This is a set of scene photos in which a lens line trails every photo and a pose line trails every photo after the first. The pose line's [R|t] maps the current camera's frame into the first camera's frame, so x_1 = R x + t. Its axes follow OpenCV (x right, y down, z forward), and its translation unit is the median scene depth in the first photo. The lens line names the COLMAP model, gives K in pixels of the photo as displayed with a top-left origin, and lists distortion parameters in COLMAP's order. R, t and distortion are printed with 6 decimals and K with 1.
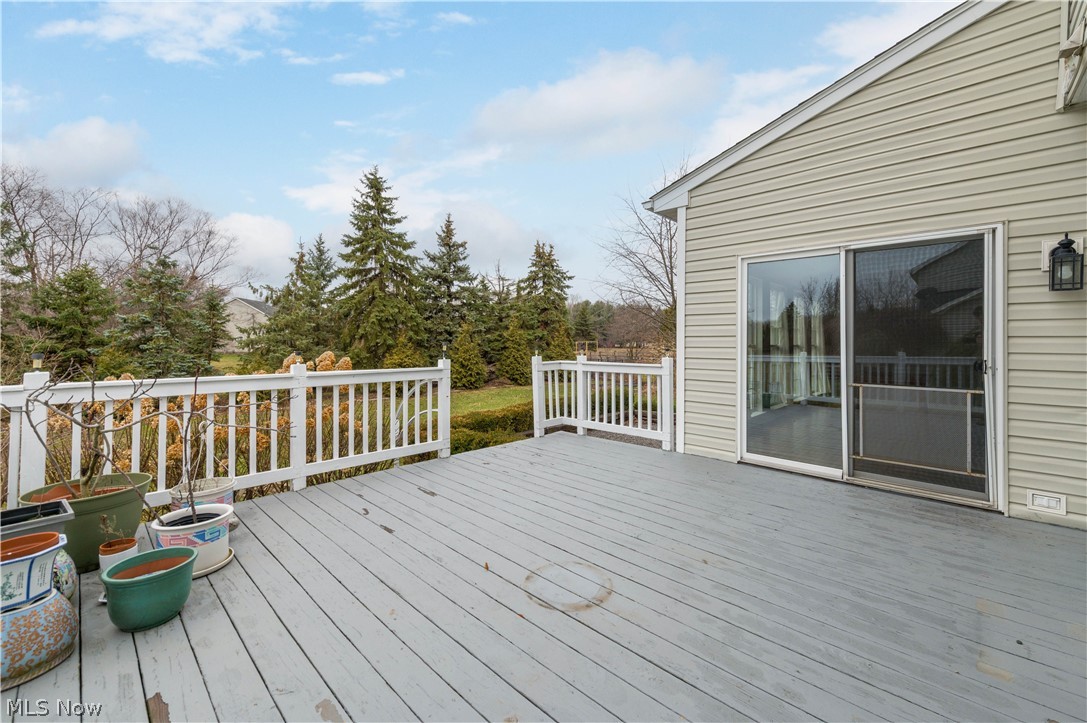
lens RADIAL K [[424.9, 0, 555.8], [0, 424.9, 336.6], [0, 0, 1]] dist [0.012494, -0.002495]
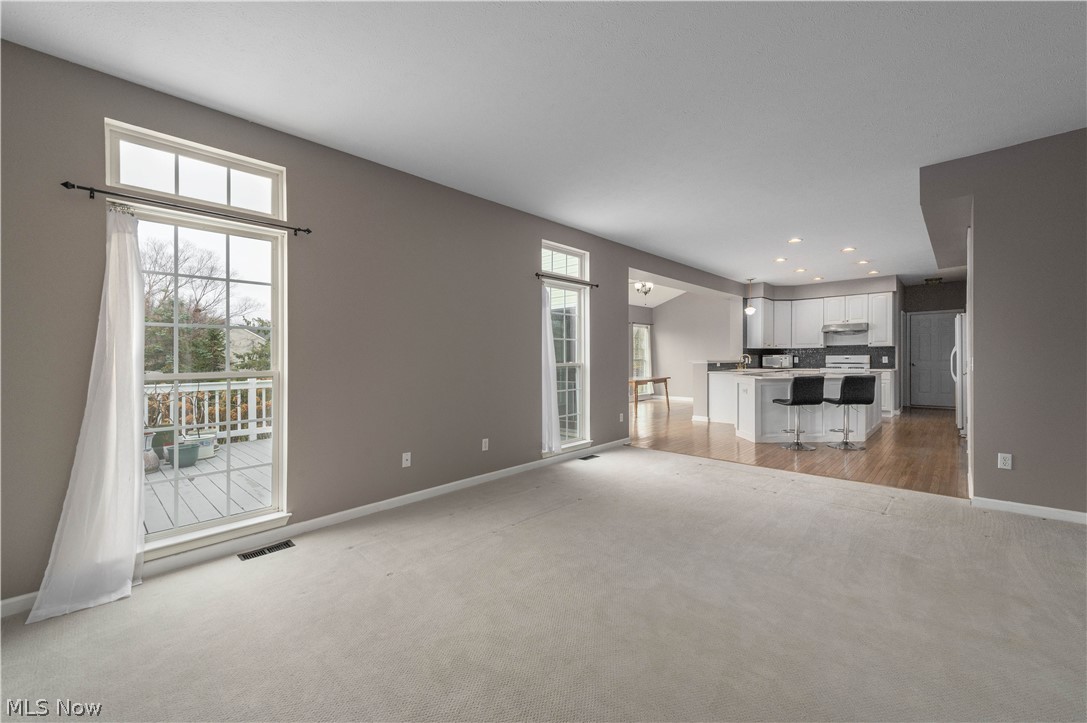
lens RADIAL K [[424.9, 0, 559.2], [0, 424.9, 356.1], [0, 0, 1]] dist [0.012494, -0.002495]
pose [[0.999889, -0.014811, -0.001387, 0.207774], [0.014812, 0.999890, 0.000236, -0.002485], [0.001383, -0.000256, 0.999999, -0.244829]]
